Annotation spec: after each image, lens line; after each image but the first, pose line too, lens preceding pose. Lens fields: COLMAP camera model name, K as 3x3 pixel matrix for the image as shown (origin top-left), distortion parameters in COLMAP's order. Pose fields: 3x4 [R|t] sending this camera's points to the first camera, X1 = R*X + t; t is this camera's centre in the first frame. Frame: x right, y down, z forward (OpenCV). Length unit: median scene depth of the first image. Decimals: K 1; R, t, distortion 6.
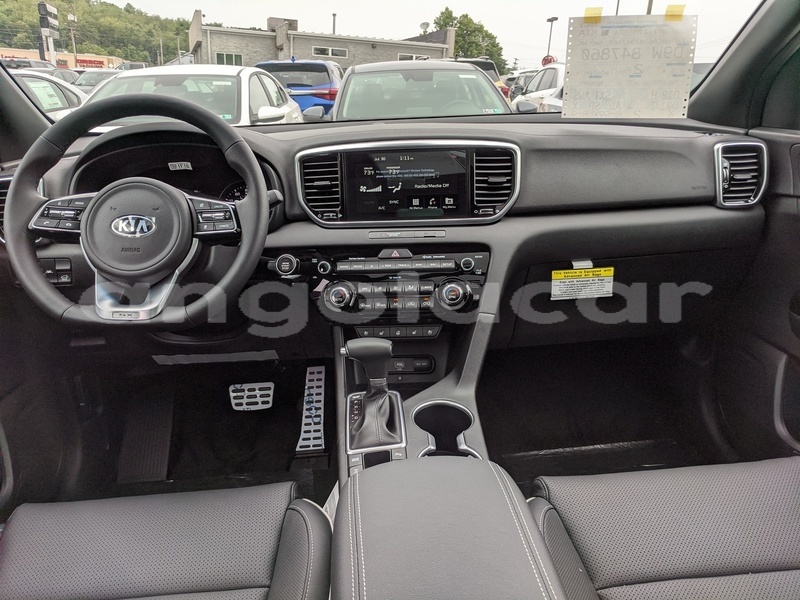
lens RADIAL K [[603.3, 0, 400.0], [0, 603.3, 300.0], [0, 0, 1]] dist [-0.010043, -0.001734]
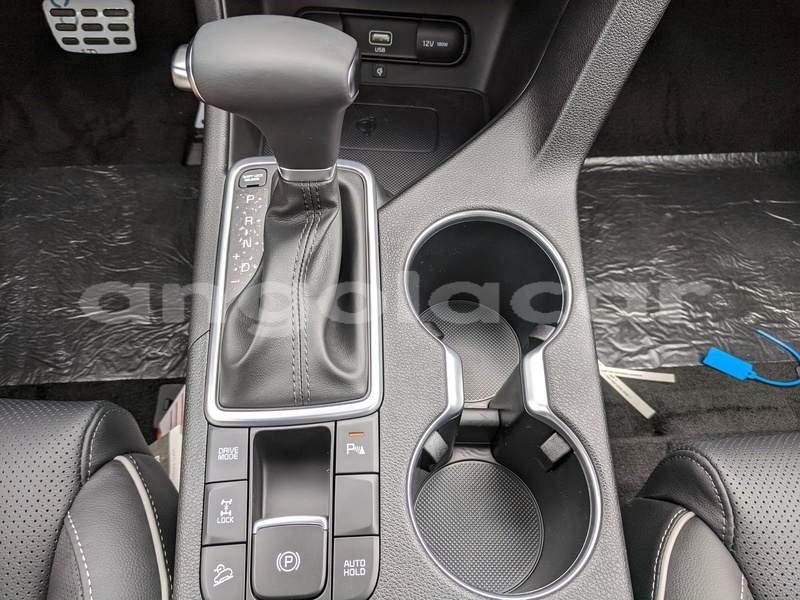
lens RADIAL K [[603.3, 0, 400.0], [0, 603.3, 300.0], [0, 0, 1]] dist [-0.010043, -0.001734]
pose [[0.996954, 0.054633, 0.055651, -0.000692], [-0.077723, 0.754625, 0.651536, -0.017556], [-0.006401, -0.653877, 0.756573, 0.460799]]
